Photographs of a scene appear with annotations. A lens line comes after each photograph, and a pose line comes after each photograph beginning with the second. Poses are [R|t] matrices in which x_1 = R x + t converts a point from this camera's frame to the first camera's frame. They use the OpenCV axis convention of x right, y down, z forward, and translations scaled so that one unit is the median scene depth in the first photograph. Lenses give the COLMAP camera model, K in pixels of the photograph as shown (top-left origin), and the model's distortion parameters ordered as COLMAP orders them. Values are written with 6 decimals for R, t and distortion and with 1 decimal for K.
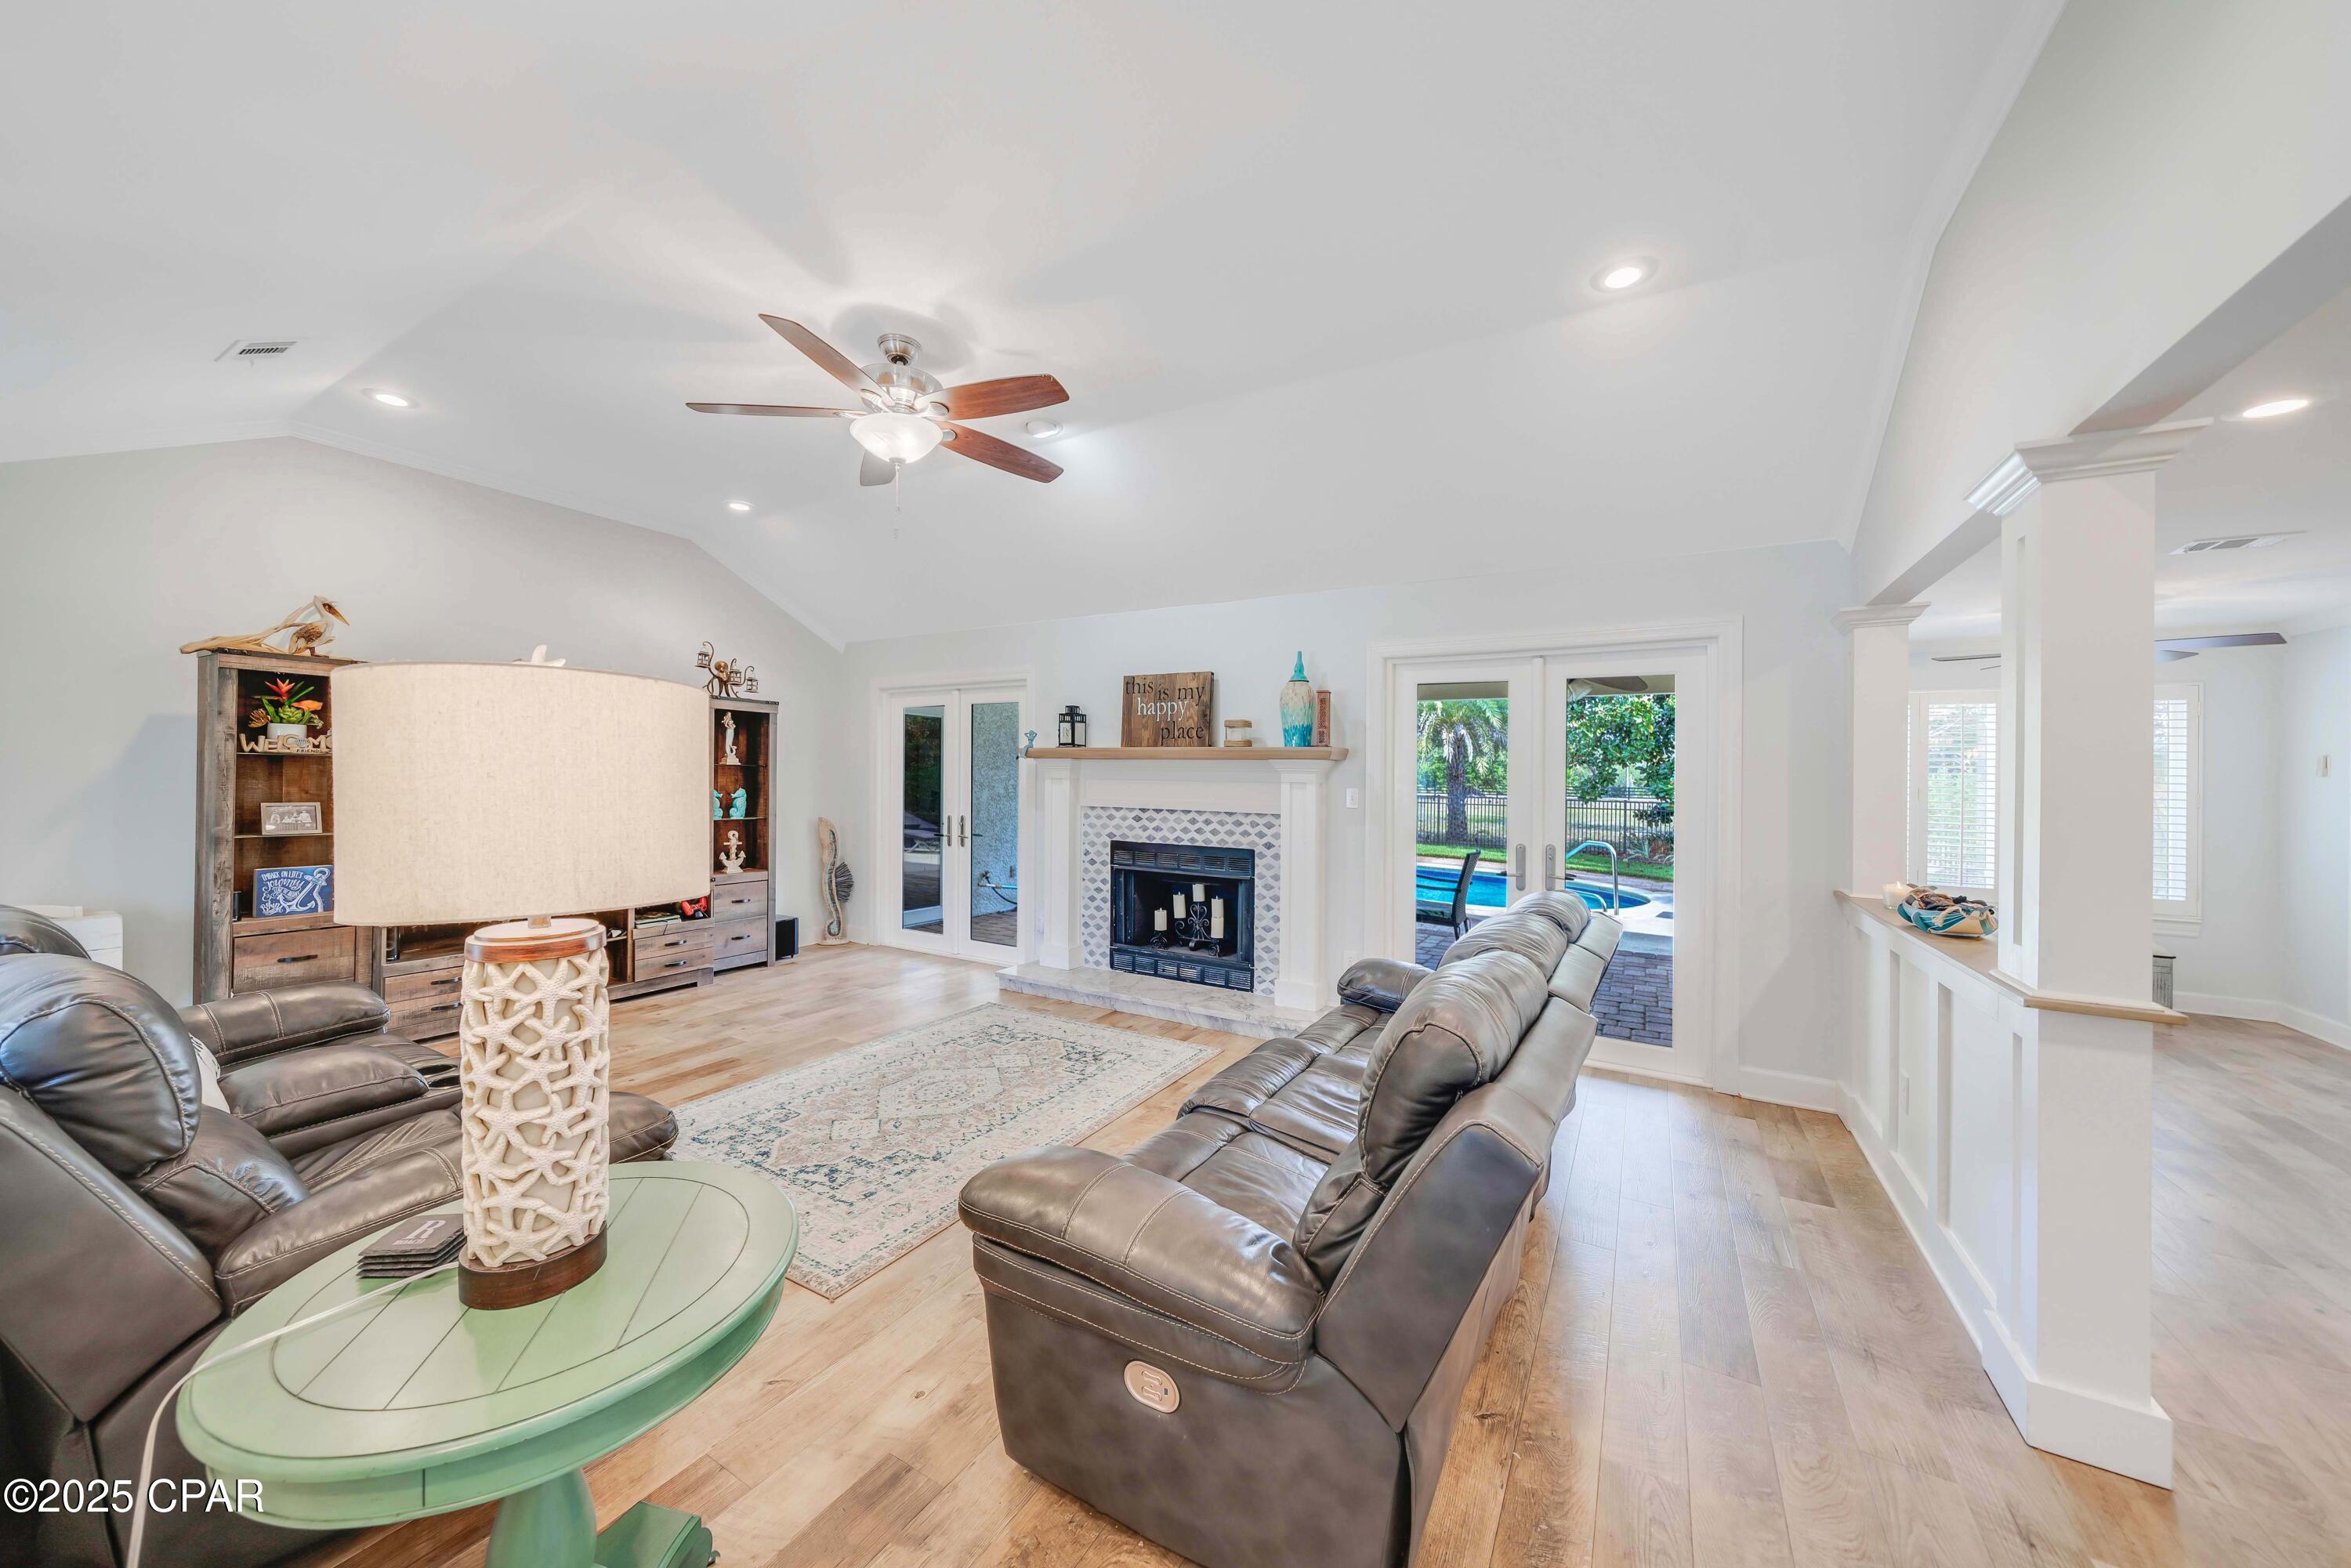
lens RADIAL K [[814.9, 0, 1168.4], [0, 814.9, 785.7], [0, 0, 1]] dist [-0.004519, -0.000244]
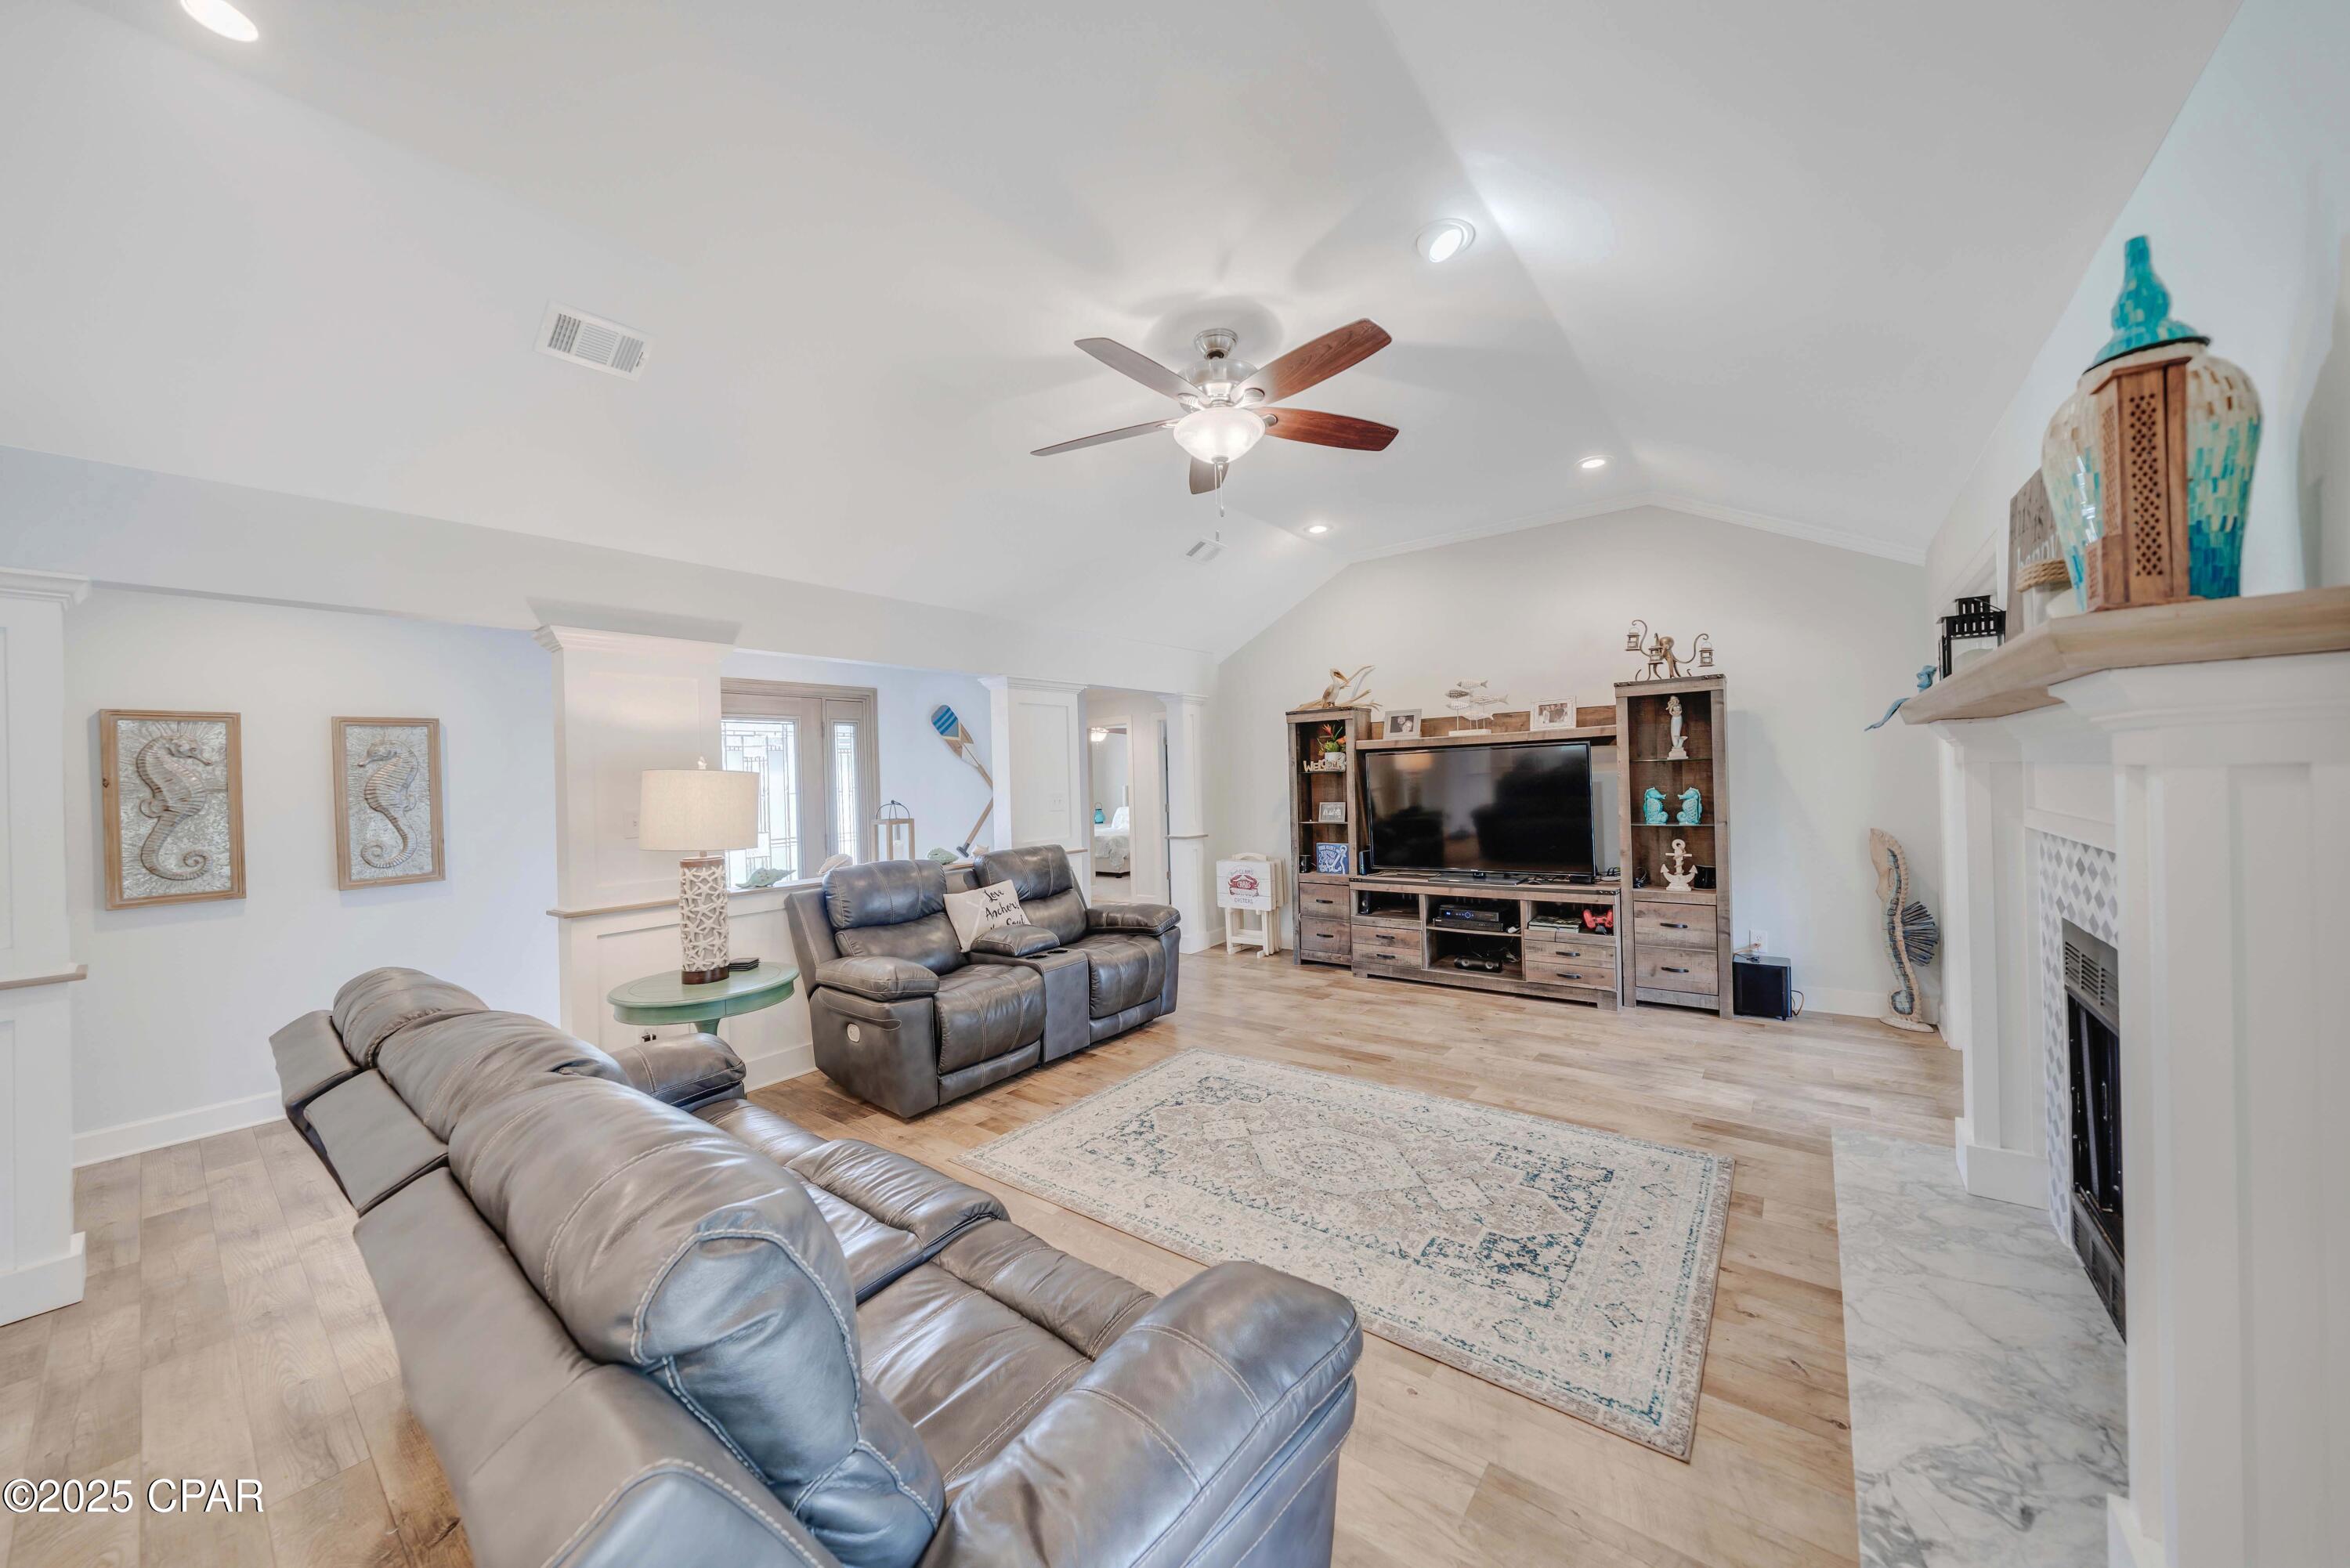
lens RADIAL K [[814.5, 0, 1150.2], [0, 814.5, 794.9], [0, 0, 1]] dist [-0.004519, -0.000244]
pose [[-0.144295, 0.003283, -0.989529, 0.426016], [0.021356, 0.999772, 0.000202, -0.001500], [0.989304, -0.021103, -0.144332, 0.703498]]
